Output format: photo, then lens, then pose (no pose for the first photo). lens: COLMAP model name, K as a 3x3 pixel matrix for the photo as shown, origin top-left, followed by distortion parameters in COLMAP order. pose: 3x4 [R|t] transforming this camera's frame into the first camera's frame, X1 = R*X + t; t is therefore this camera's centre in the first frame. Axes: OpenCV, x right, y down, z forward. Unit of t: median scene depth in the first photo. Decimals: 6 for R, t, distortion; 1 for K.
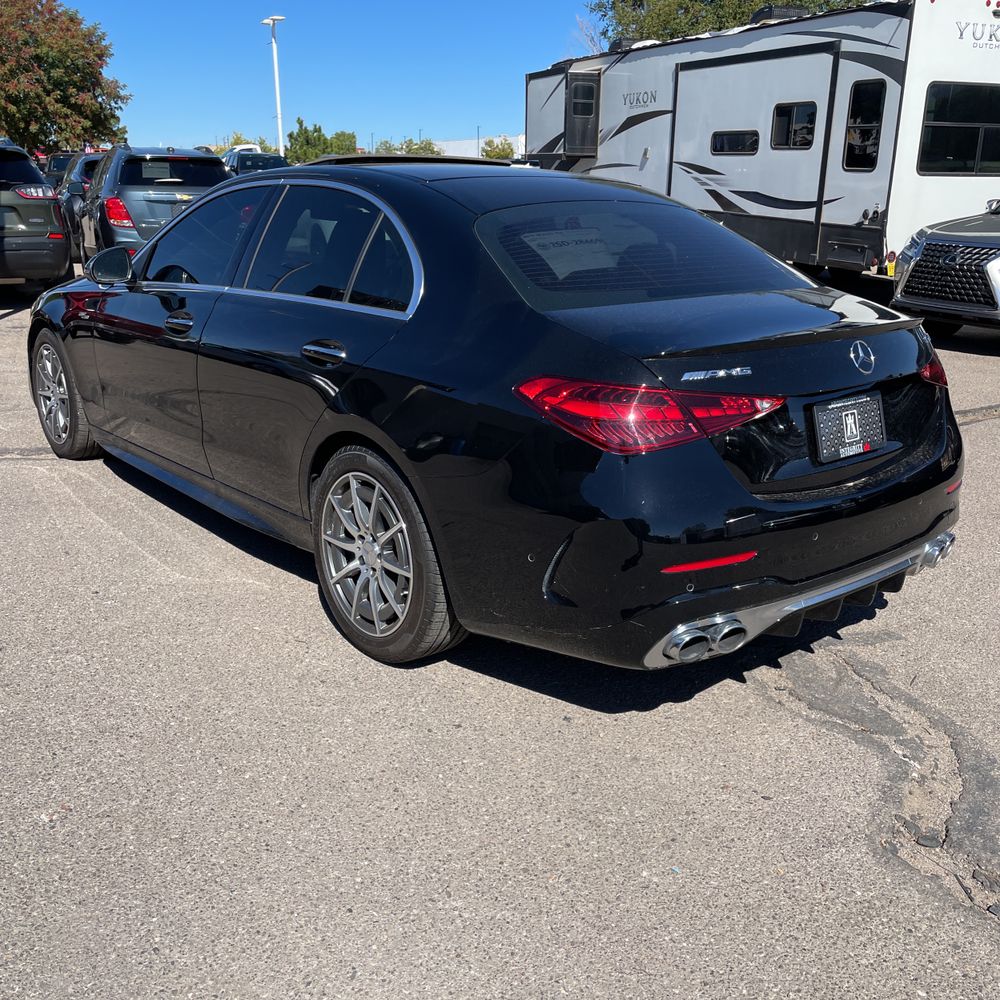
lens RADIAL K [[1026.8, 0, 499.3], [0, 1026.8, 492.6], [0, 0, 1]] dist [0.022851, 0.000000]
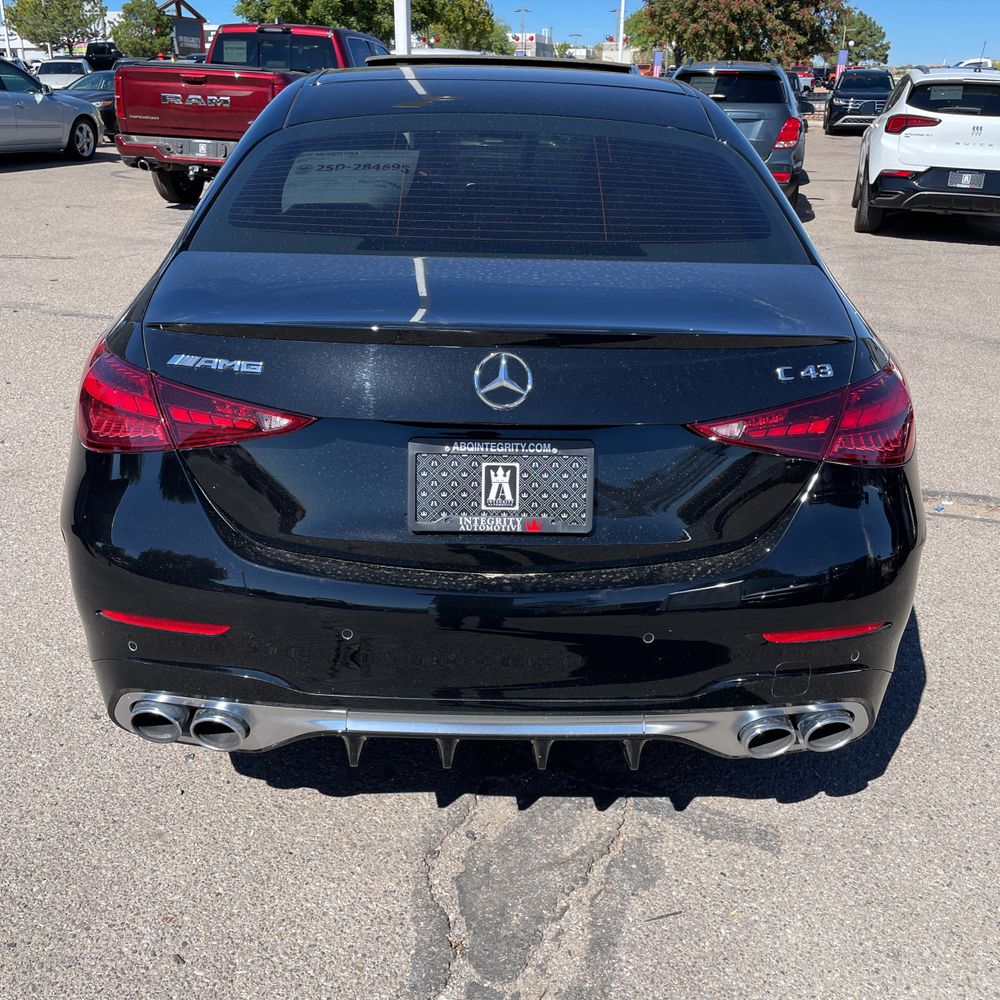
lens RADIAL K [[1026.8, 0, 505.9], [0, 1026.8, 491.4], [0, 0, 1]] dist [0.022851, 0.000000]
pose [[0.778687, 0.235364, -0.581593, 0.655959], [-0.195210, 0.971847, 0.131931, -0.134225], [0.596272, 0.010800, 0.802710, 0.464962]]
